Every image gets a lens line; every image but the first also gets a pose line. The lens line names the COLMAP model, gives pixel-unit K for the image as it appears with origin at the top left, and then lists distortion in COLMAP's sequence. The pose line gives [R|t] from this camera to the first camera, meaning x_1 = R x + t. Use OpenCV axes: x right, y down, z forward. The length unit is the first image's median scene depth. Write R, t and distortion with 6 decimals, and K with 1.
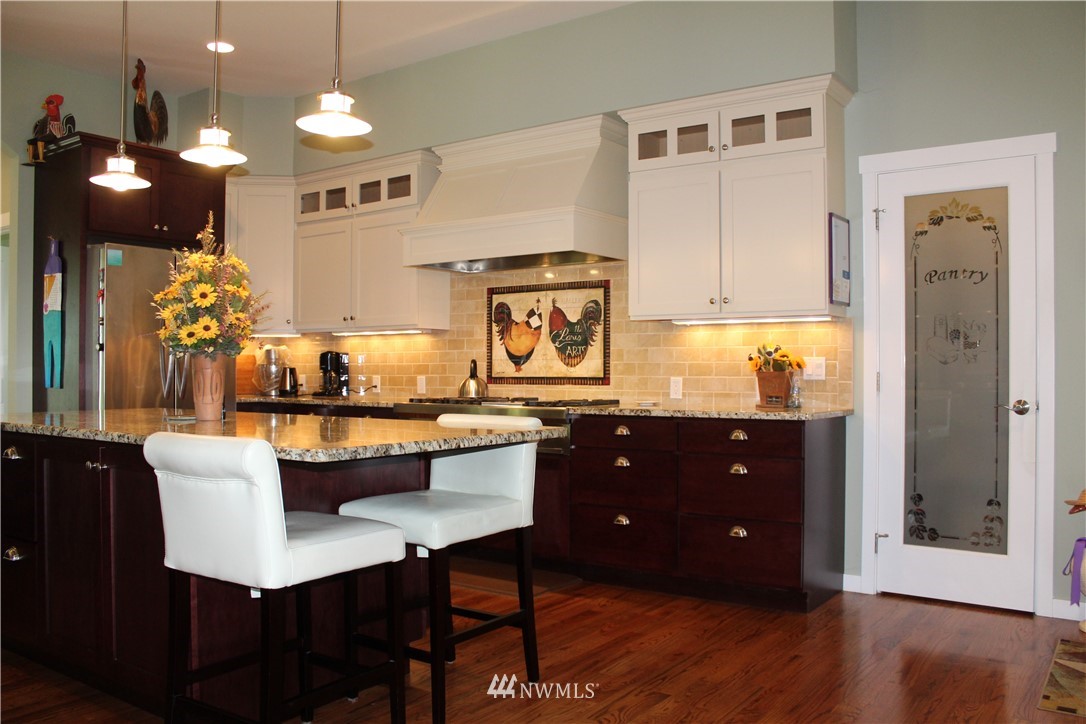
lens RADIAL K [[900.4, 0, 543.0], [0, 900.4, 362.0], [0, 0, 1]] dist [-0.174944, 0.166604]
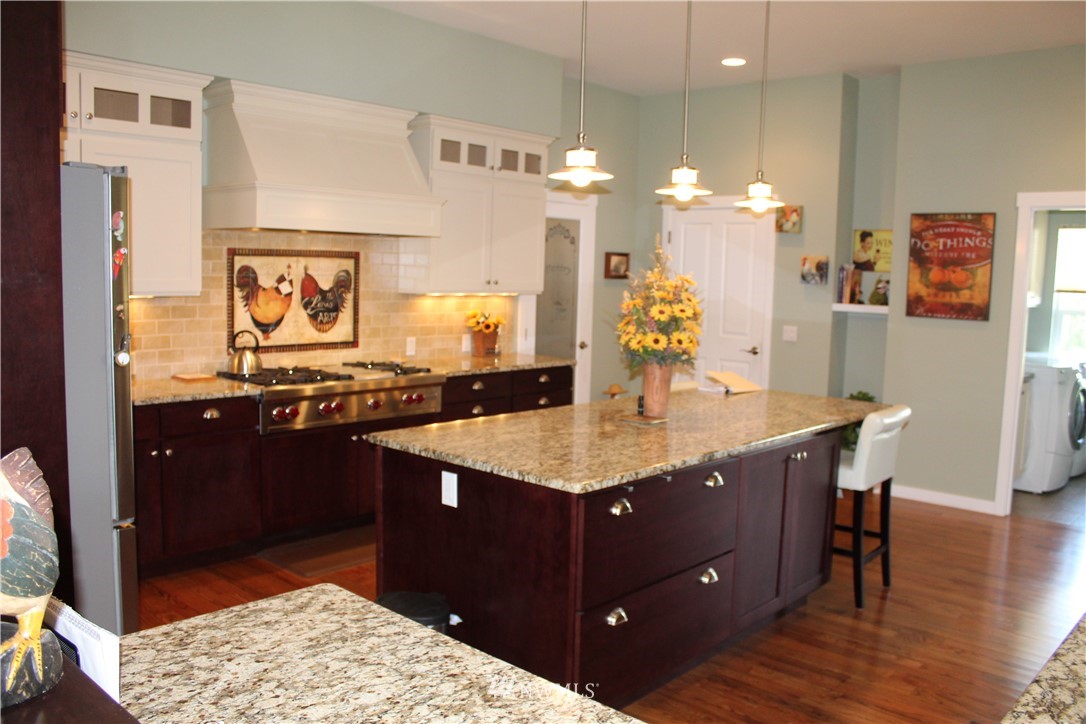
lens RADIAL K [[900.4, 0, 543.0], [0, 900.4, 362.0], [0, 0, 1]] dist [-0.174944, 0.166604]
pose [[0.120915, -0.101303, 0.987480, -0.953569], [-0.037027, 0.993626, 0.106468, -0.079595], [-0.991972, -0.049437, 0.116394, 0.624241]]
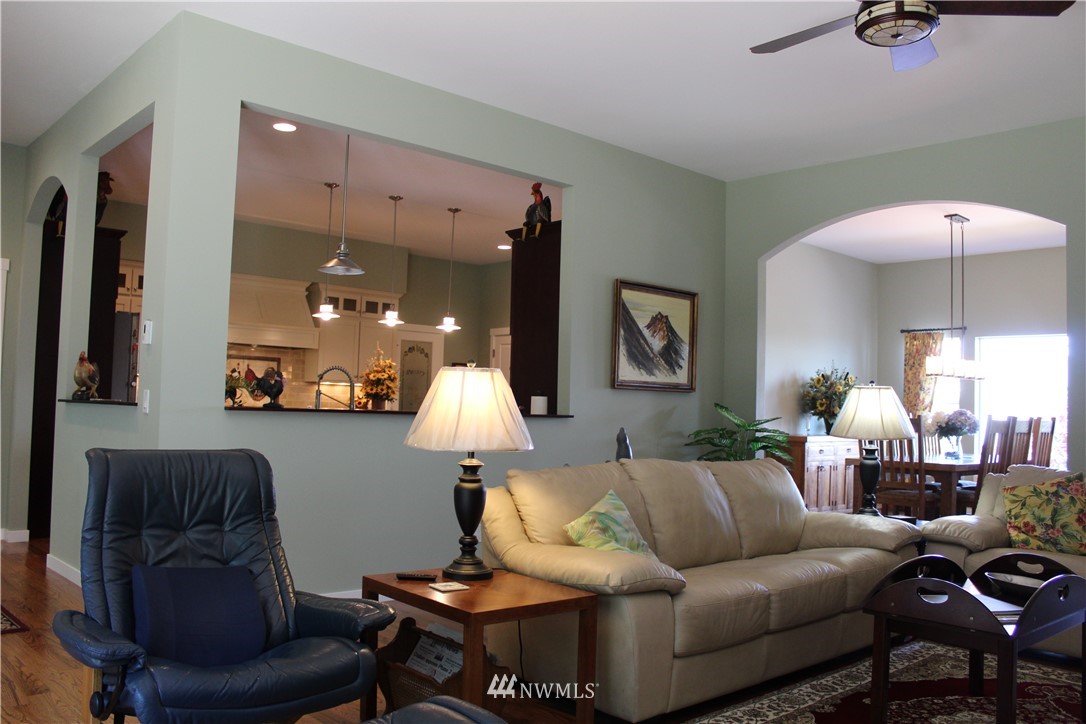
lens RADIAL K [[900.4, 0, 543.0], [0, 900.4, 362.0], [0, 0, 1]] dist [-0.174944, 0.166604]
pose [[0.200649, 0.052496, 0.978256, -1.678552], [-0.035522, 0.998296, -0.046285, -0.011774], [-0.979019, -0.025463, 0.202172, 0.030879]]
